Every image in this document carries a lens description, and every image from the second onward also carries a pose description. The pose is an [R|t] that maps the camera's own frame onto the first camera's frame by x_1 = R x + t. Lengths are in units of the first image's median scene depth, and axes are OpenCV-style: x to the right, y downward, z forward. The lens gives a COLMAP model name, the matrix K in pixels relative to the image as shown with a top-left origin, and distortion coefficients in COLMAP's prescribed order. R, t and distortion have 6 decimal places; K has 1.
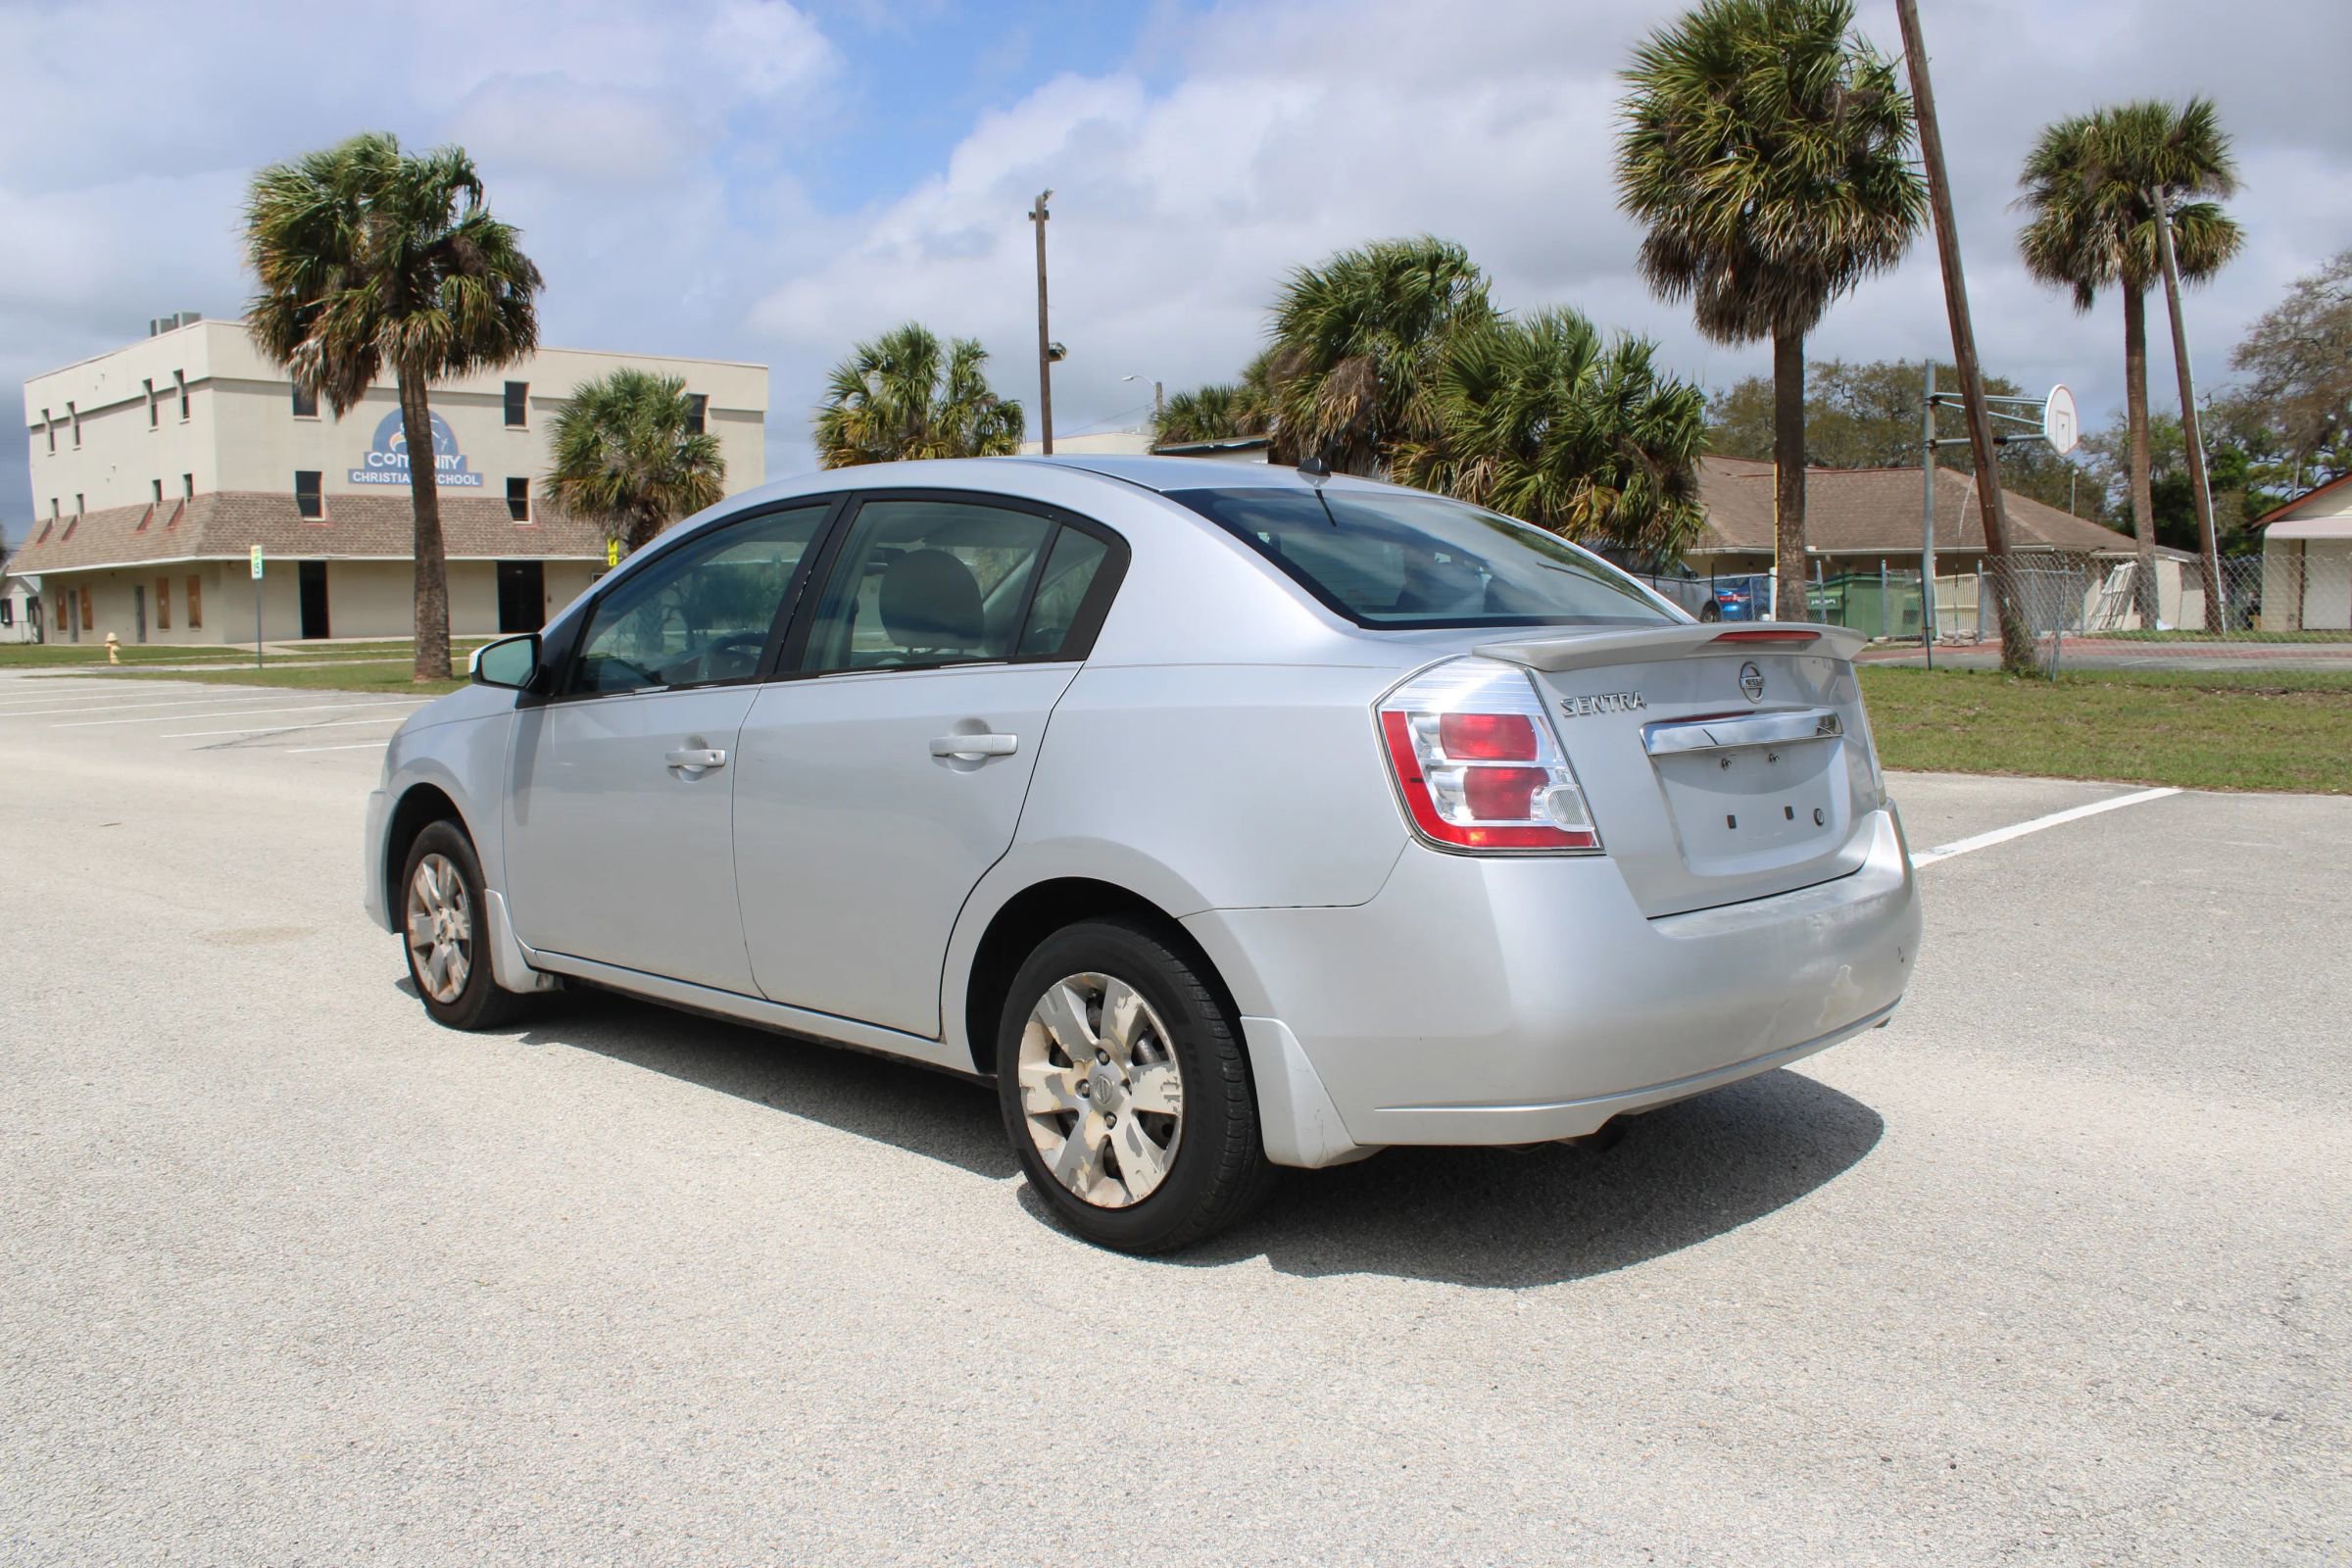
lens RADIAL K [[1934.4, 0, 1170.6], [0, 1934.4, 813.8], [0, 0, 1]] dist [-0.170133, 0.151726]
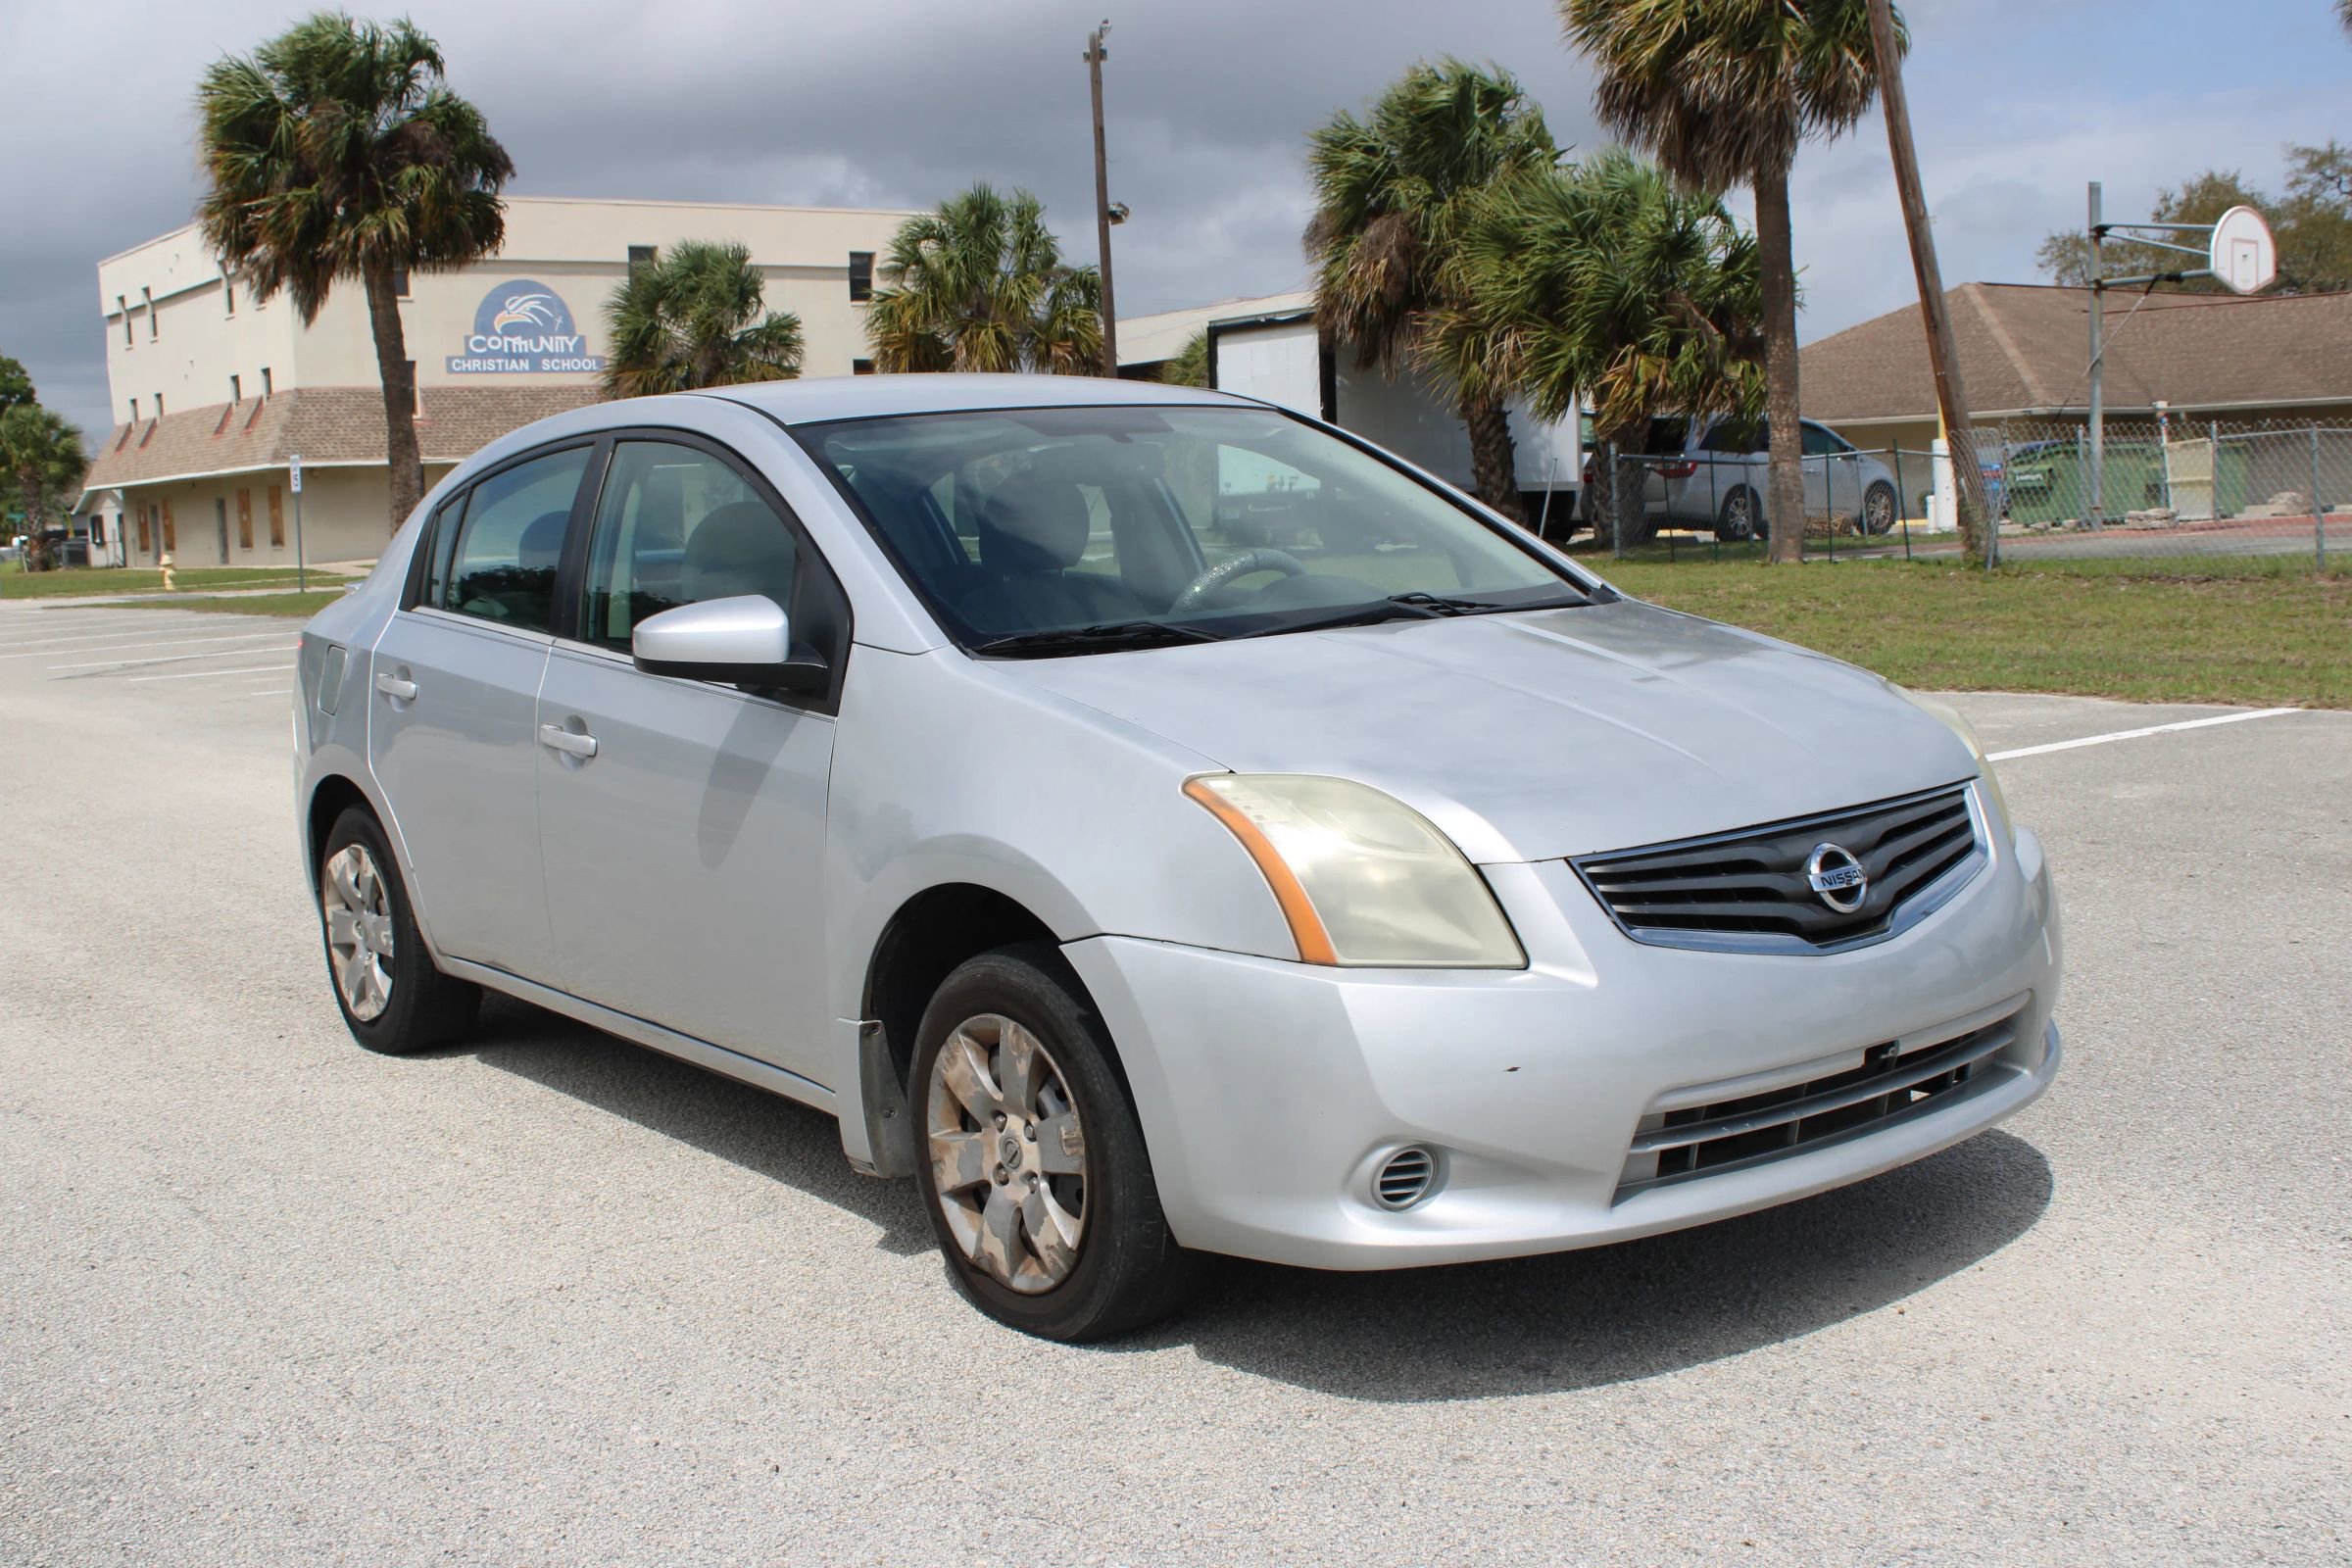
lens RADIAL K [[2504.7, 0, 1176.0], [0, 2504.7, 784.0], [0, 0, 1]] dist [-0.127818, 0.164277]
pose [[0.985626, -0.006500, -0.168817, 0.160743], [0.007958, 0.999937, 0.007963, 0.008945], [0.168754, -0.009191, 0.985615, -0.113337]]
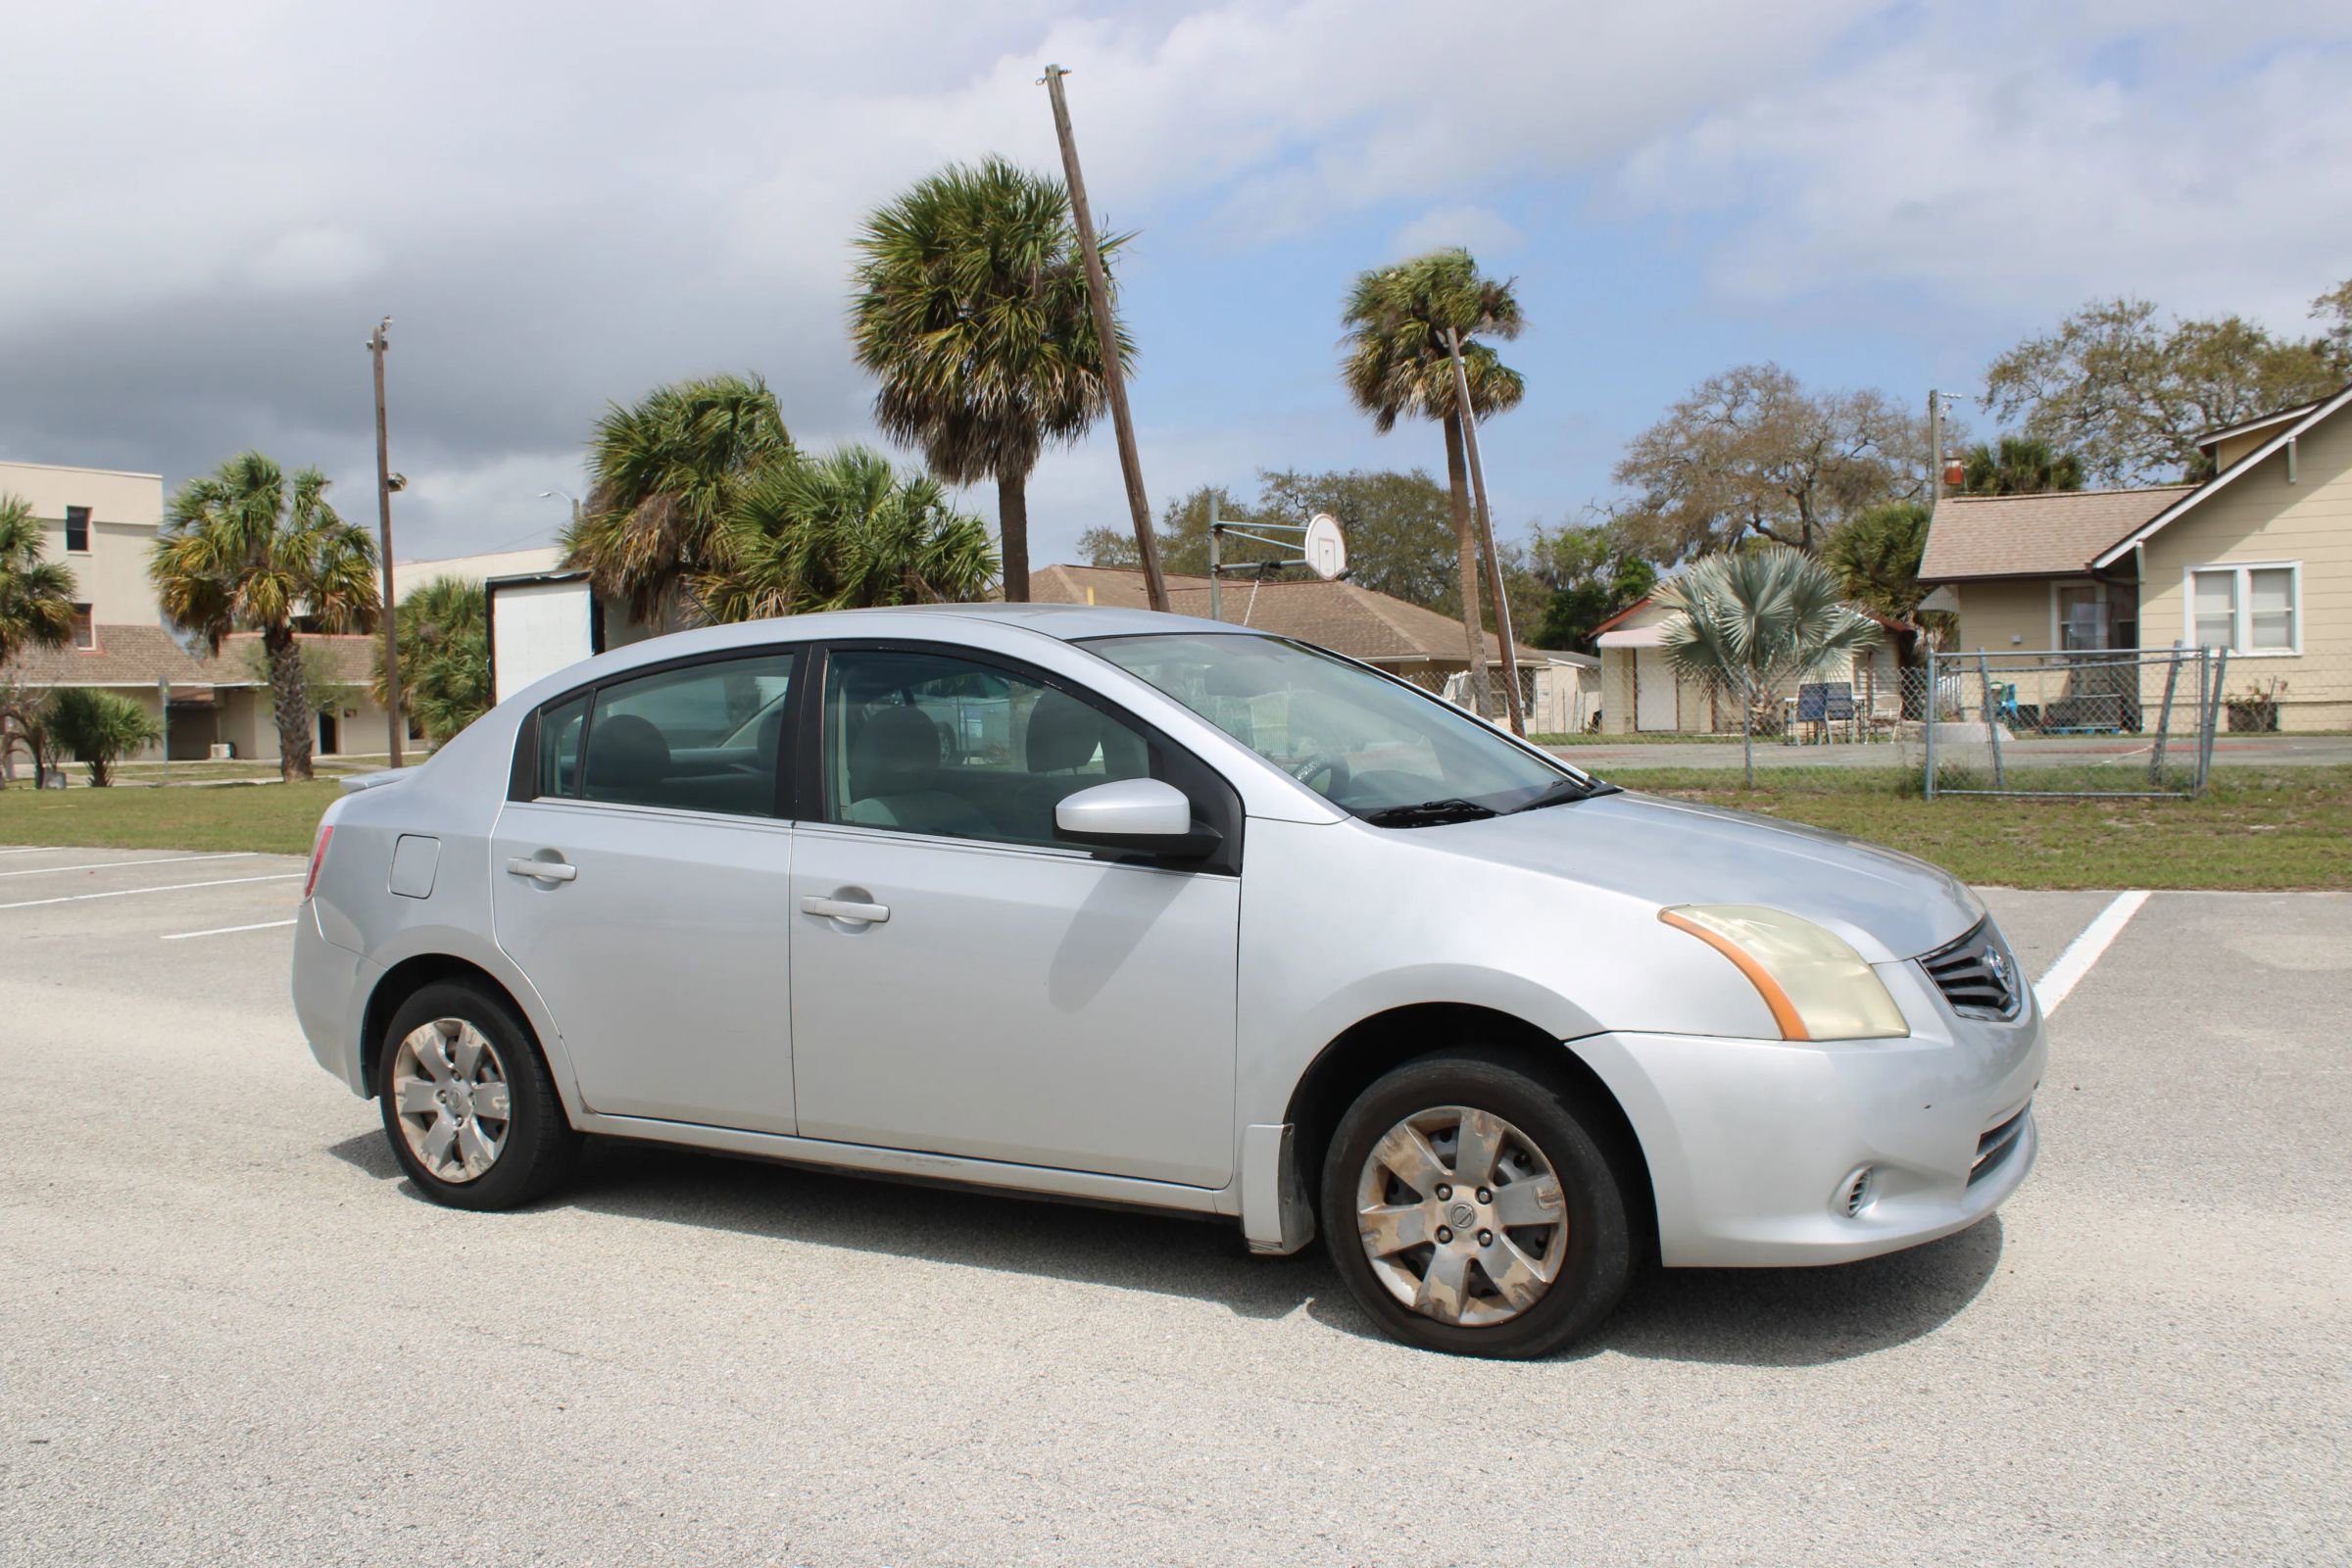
lens RADIAL K [[2084.3, 0, 1165.4], [0, 2084.3, 819.4], [0, 0, 1]] dist [-0.177217, 0.188078]
pose [[0.973555, -0.023892, 0.227199, 0.089226], [0.037657, 0.997695, -0.056443, 0.009911], [-0.225326, 0.063506, 0.972211, -0.115660]]
